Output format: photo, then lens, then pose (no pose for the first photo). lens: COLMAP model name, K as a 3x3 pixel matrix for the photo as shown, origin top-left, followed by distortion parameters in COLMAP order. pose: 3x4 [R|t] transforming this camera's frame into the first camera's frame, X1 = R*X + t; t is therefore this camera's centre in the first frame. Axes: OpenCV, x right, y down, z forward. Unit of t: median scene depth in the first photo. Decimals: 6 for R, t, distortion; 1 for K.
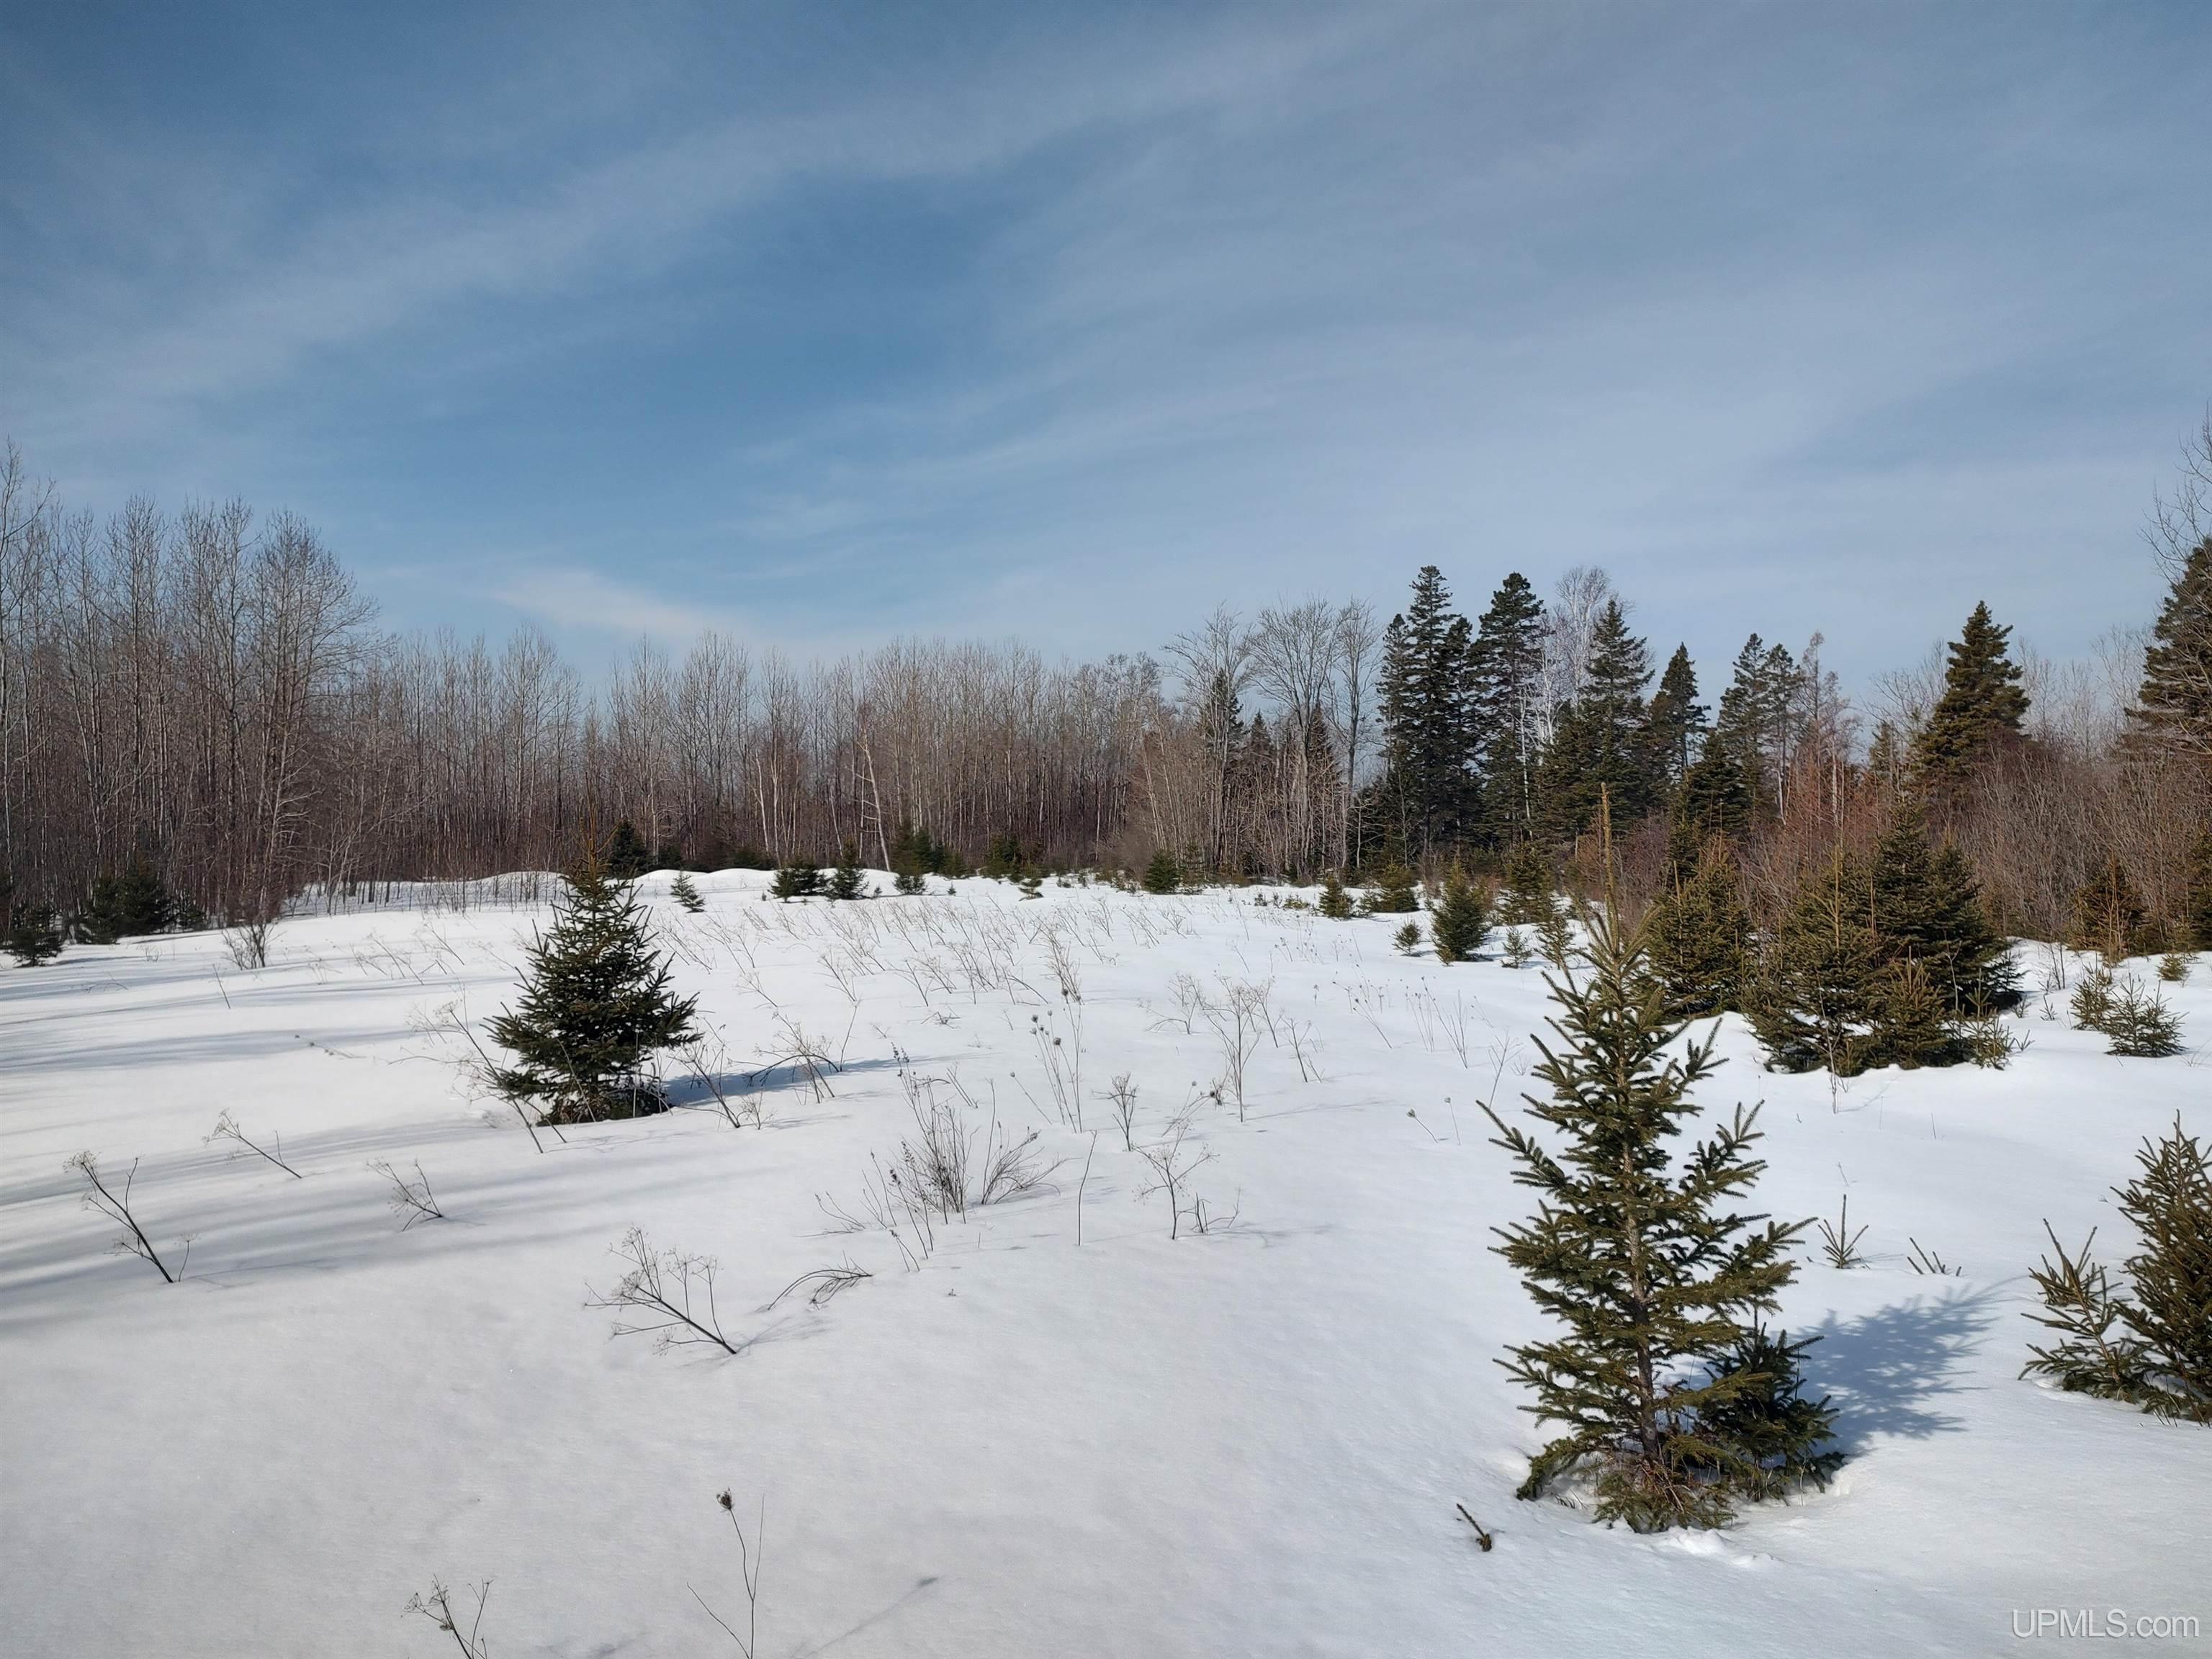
lens RADIAL K [[1567.7, 0, 1114.0], [0, 1567.7, 845.1], [0, 0, 1]] dist [0.033248, -0.039608]
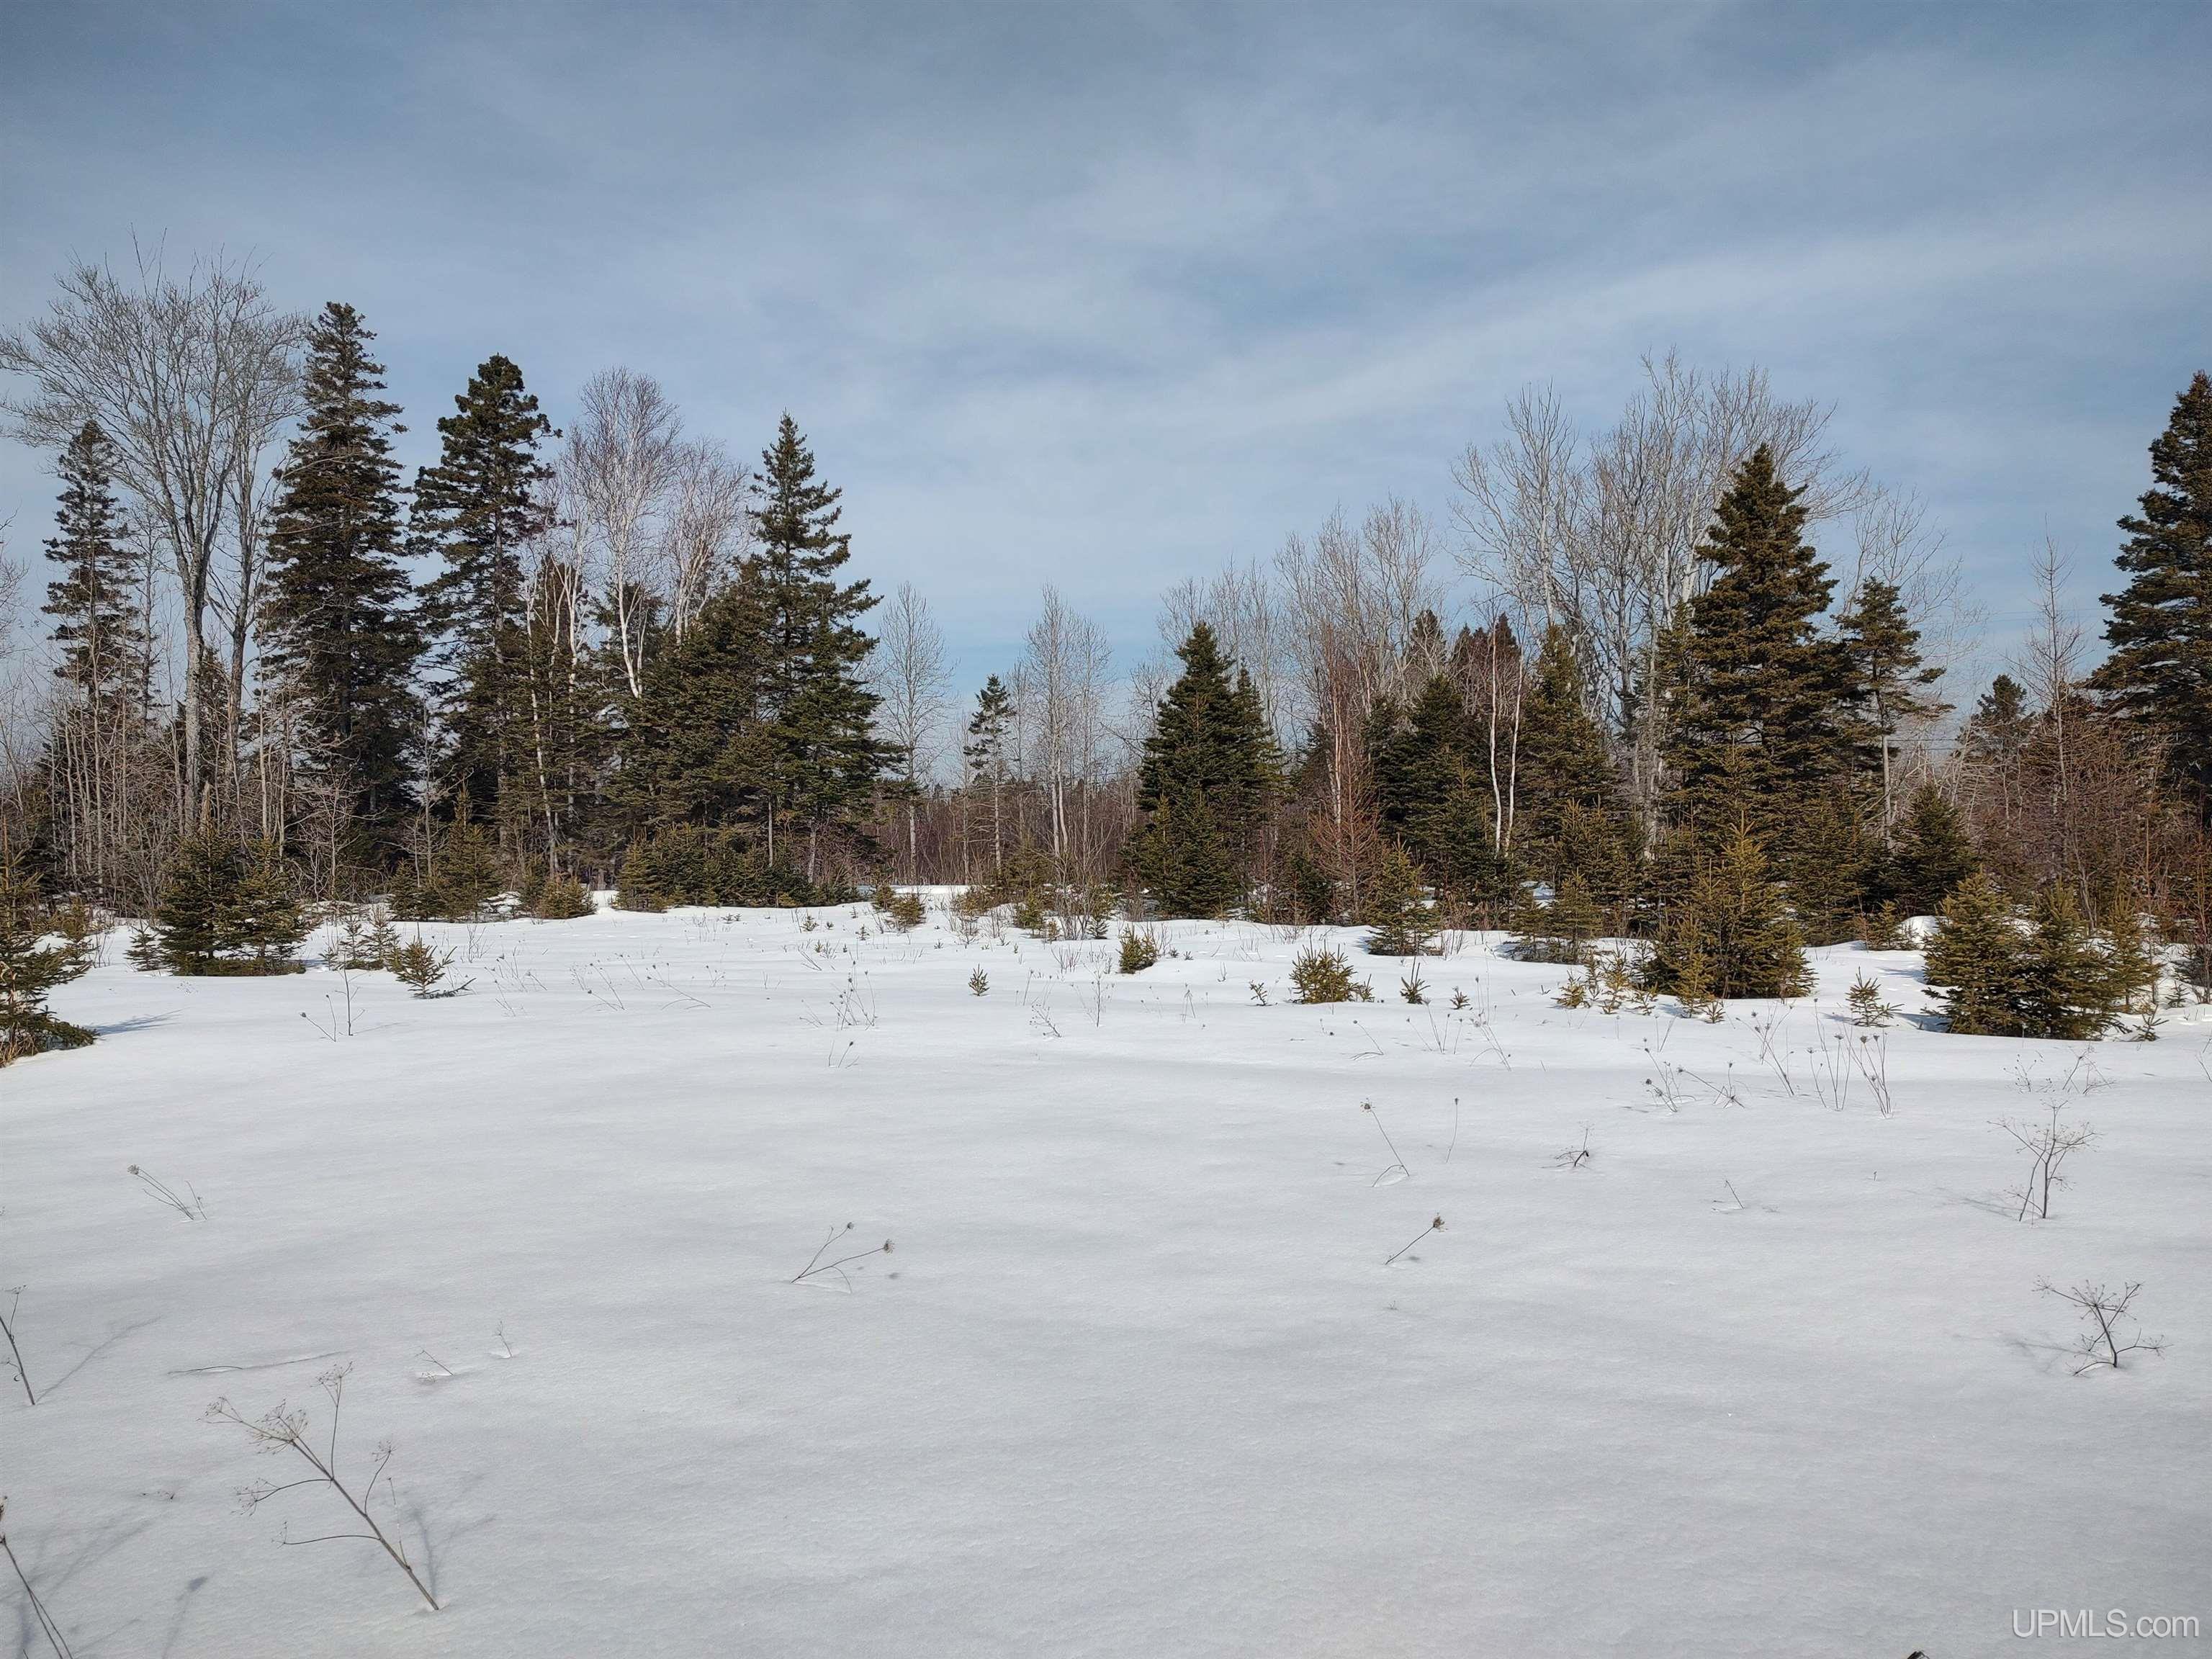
lens RADIAL K [[1567.7, 0, 1121.3], [0, 1567.7, 834.0], [0, 0, 1]] dist [0.033248, -0.039608]
pose [[0.566127, 0.000192, 0.824318, -0.121358], [0.010422, 0.999918, -0.007391, 0.008915], [-0.824252, 0.012775, 0.566079, 0.685629]]
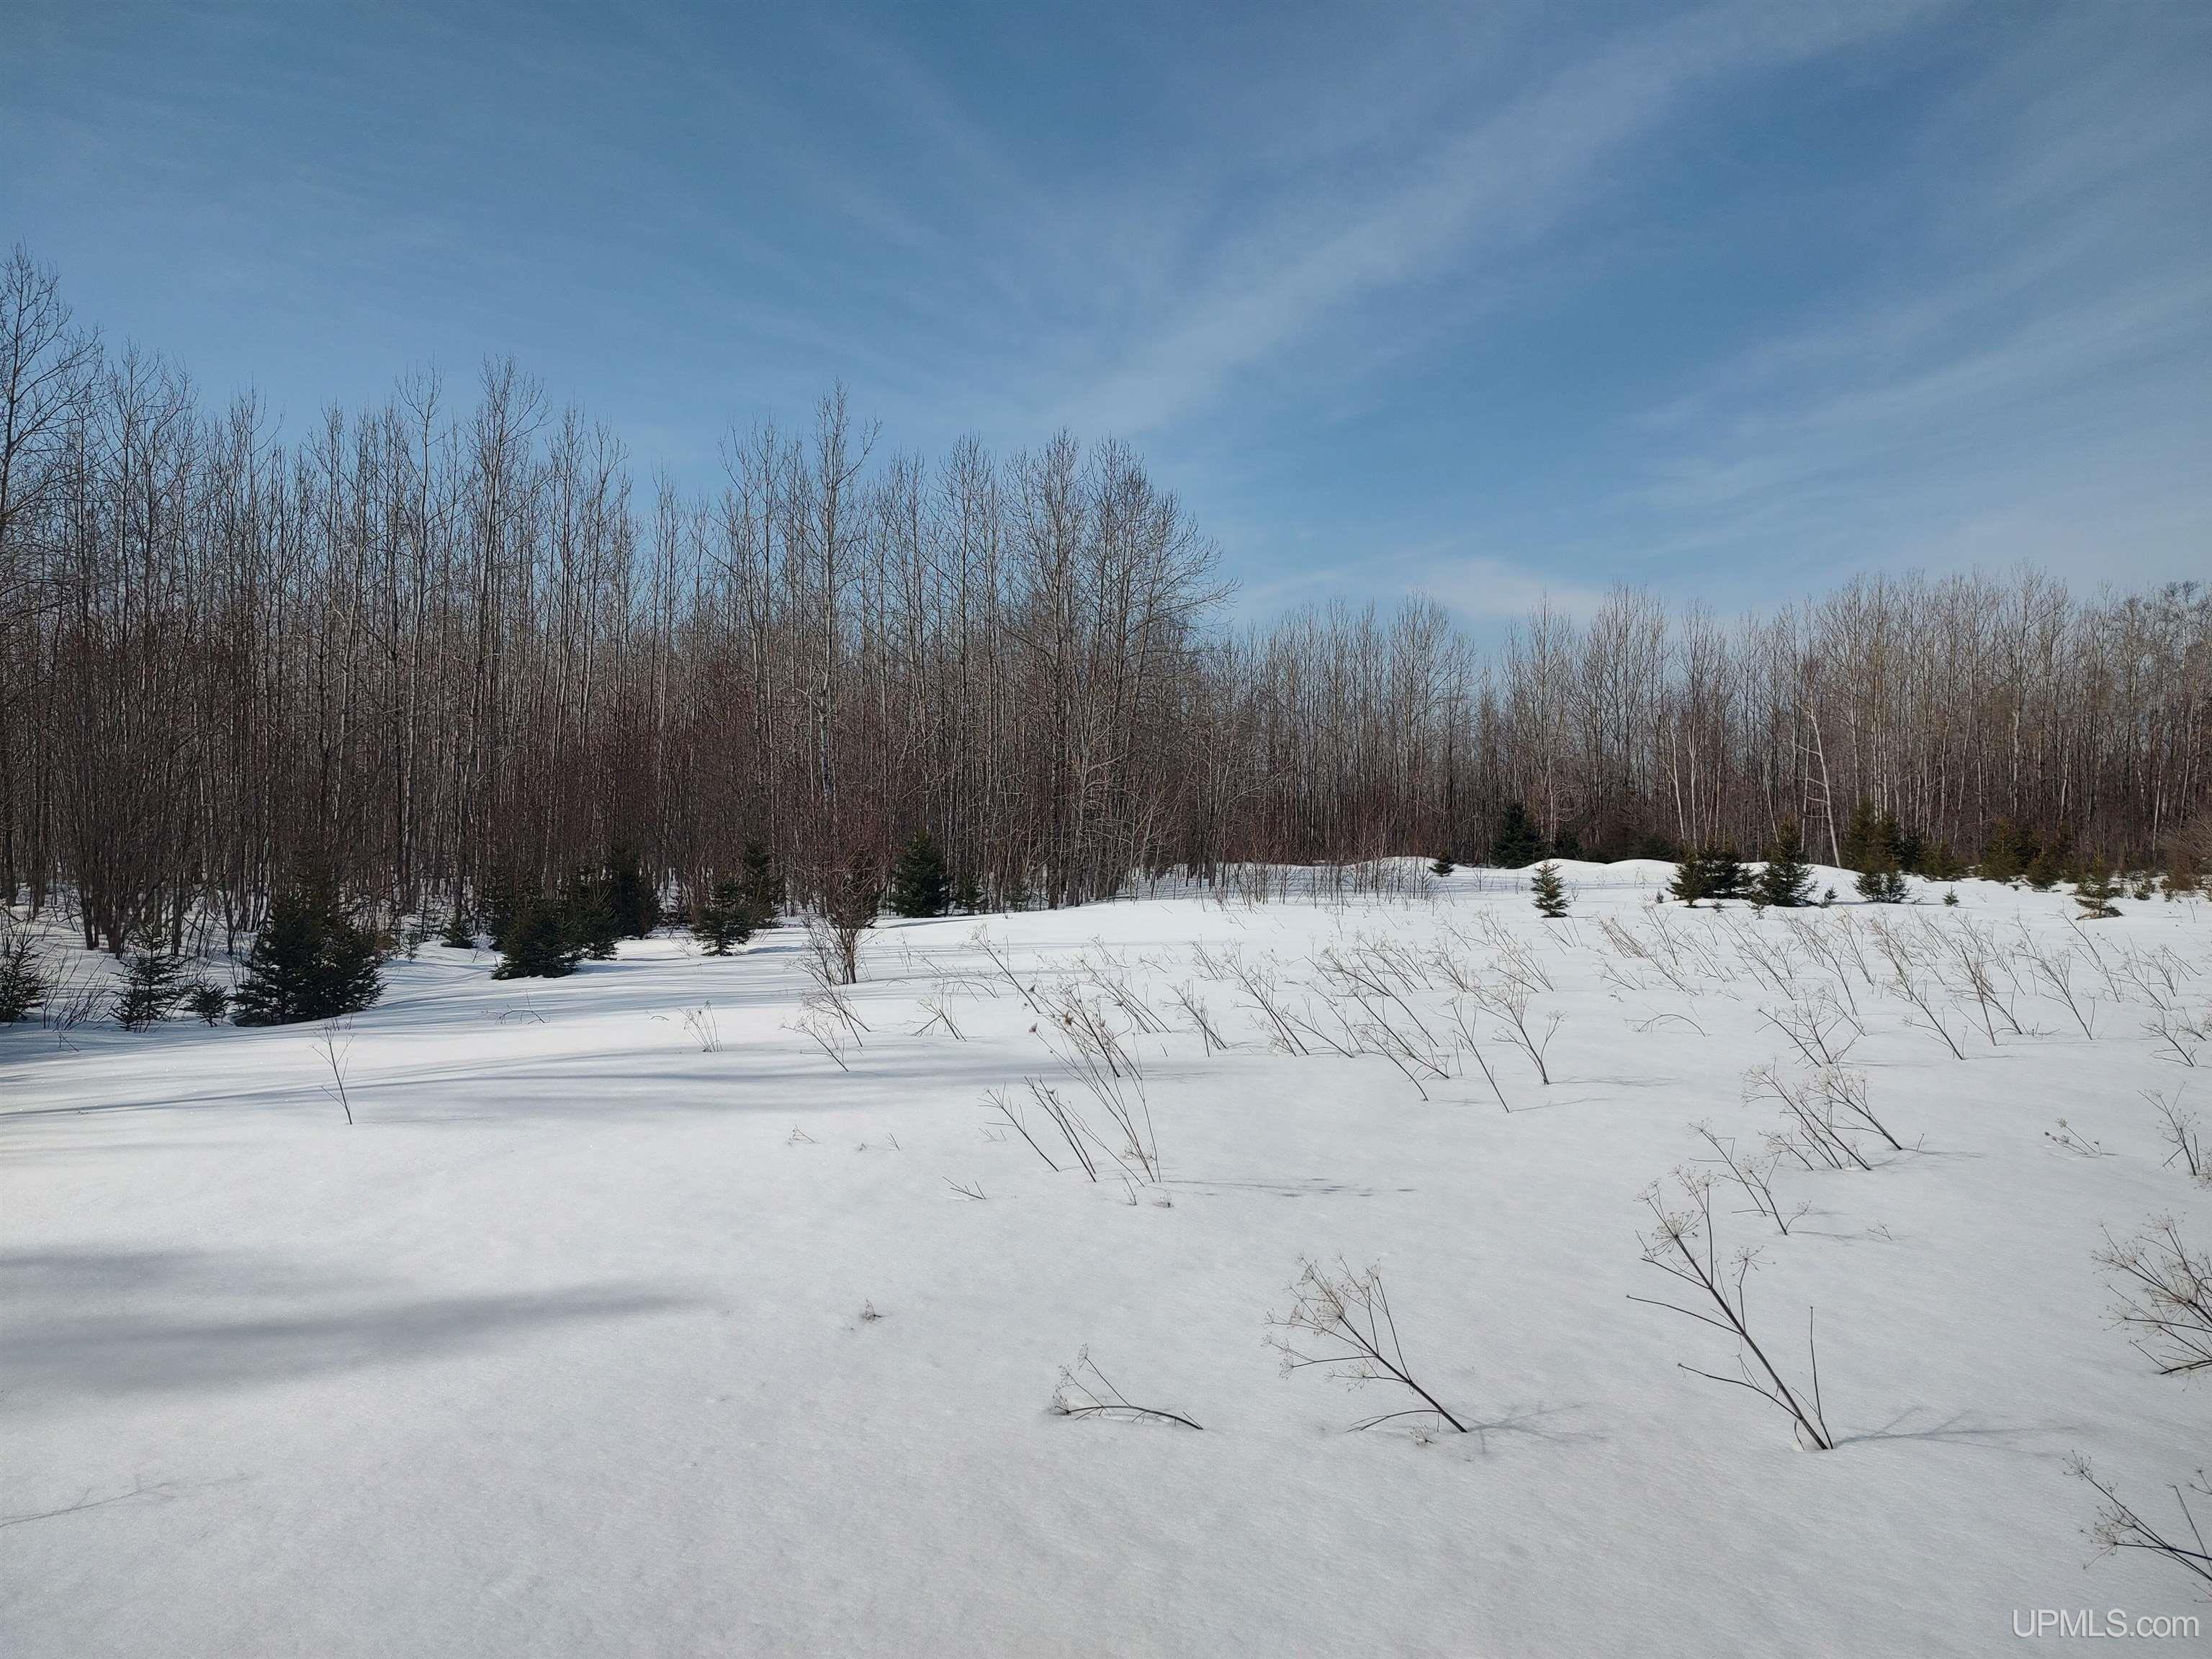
lens RADIAL K [[1567.7, 0, 1106.4], [0, 1567.7, 837.6], [0, 0, 1]] dist [0.033248, -0.039608]
pose [[0.838967, 0.015948, -0.543948, -0.037456], [-0.014834, 0.999869, 0.006436, 0.003813], [0.543980, 0.002669, 0.839094, 0.221421]]
